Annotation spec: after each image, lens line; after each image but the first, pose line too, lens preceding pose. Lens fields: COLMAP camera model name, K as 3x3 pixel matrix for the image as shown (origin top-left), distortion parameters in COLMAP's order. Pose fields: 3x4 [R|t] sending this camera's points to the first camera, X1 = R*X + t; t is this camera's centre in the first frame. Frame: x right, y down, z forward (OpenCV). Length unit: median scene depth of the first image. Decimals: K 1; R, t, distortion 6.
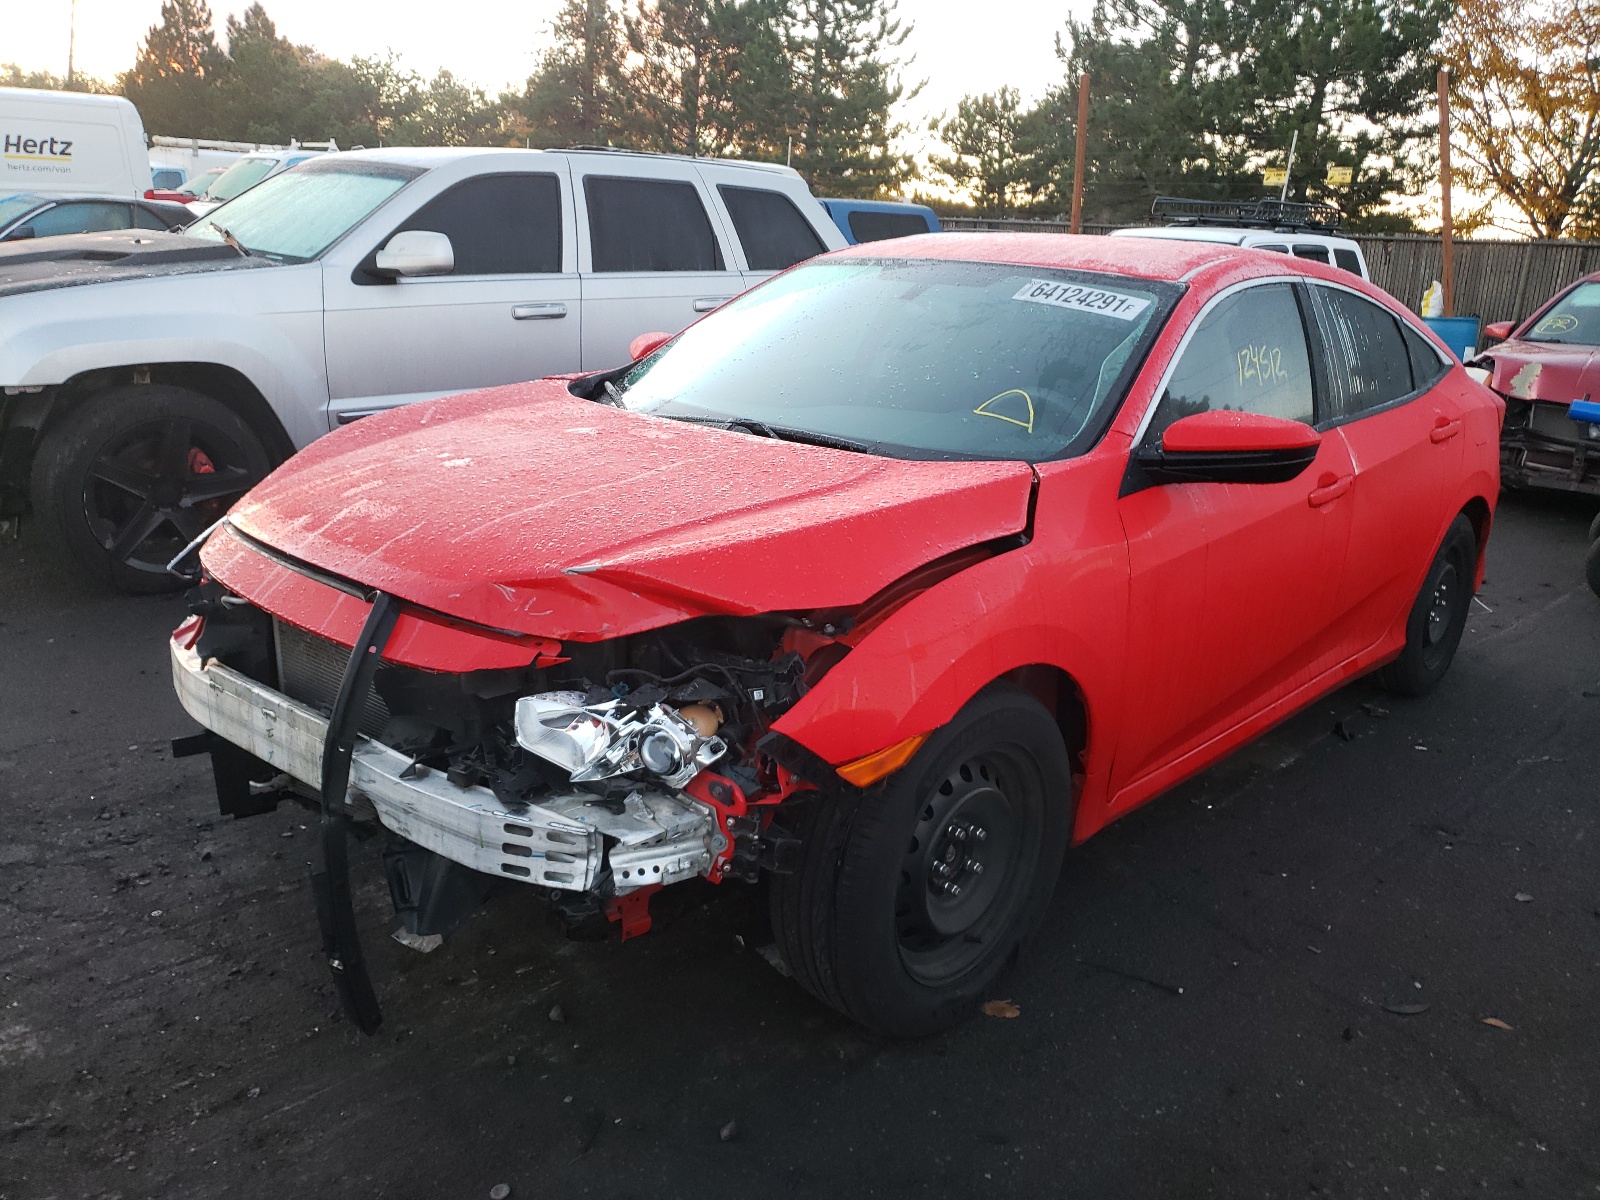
lens RADIAL K [[1198.9, 0, 800.0], [0, 1198.9, 600.0], [0, 0, 1]] dist [0.009551, -0.000524]
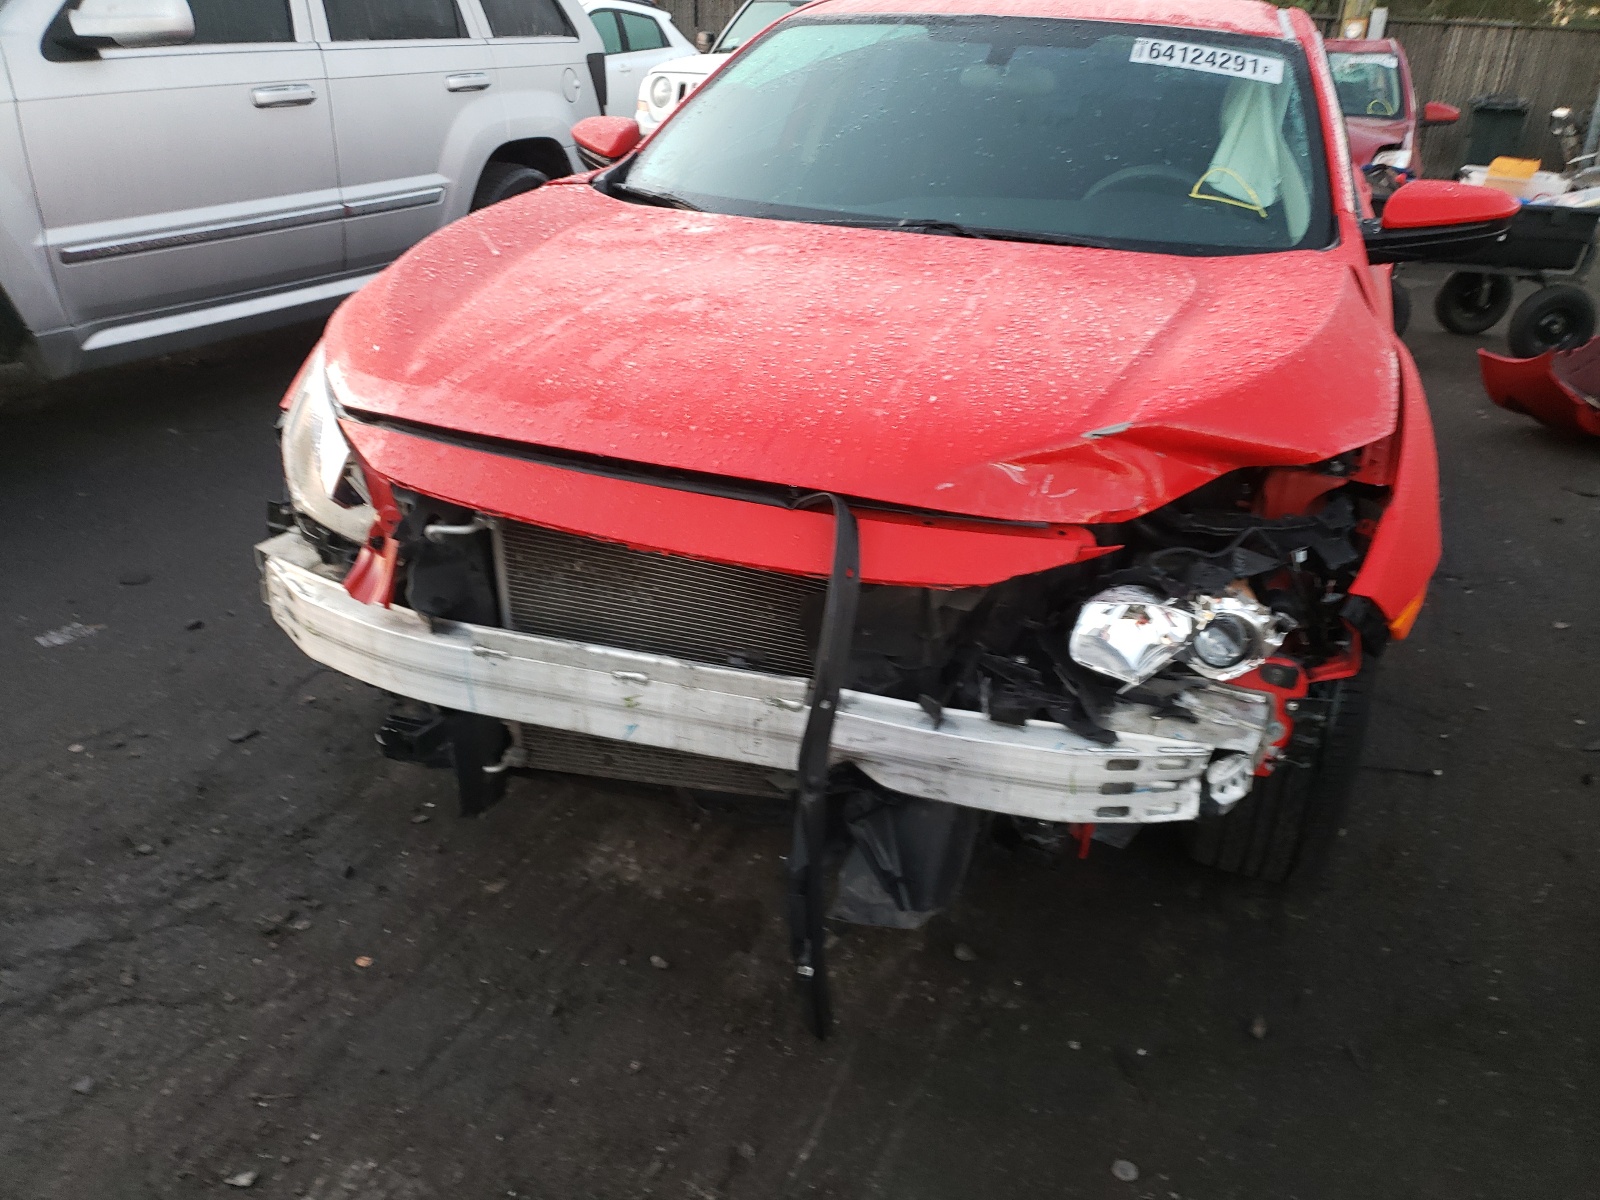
lens RADIAL K [[1237.6, 0, 800.0], [0, 1237.6, 600.0], [0, 0, 1]] dist [0.035222, 0.000438]
pose [[0.934333, -0.158131, 0.319399, -0.646335], [0.106827, 0.979233, 0.172308, -0.079079], [-0.340013, -0.126873, 0.931823, 0.290520]]
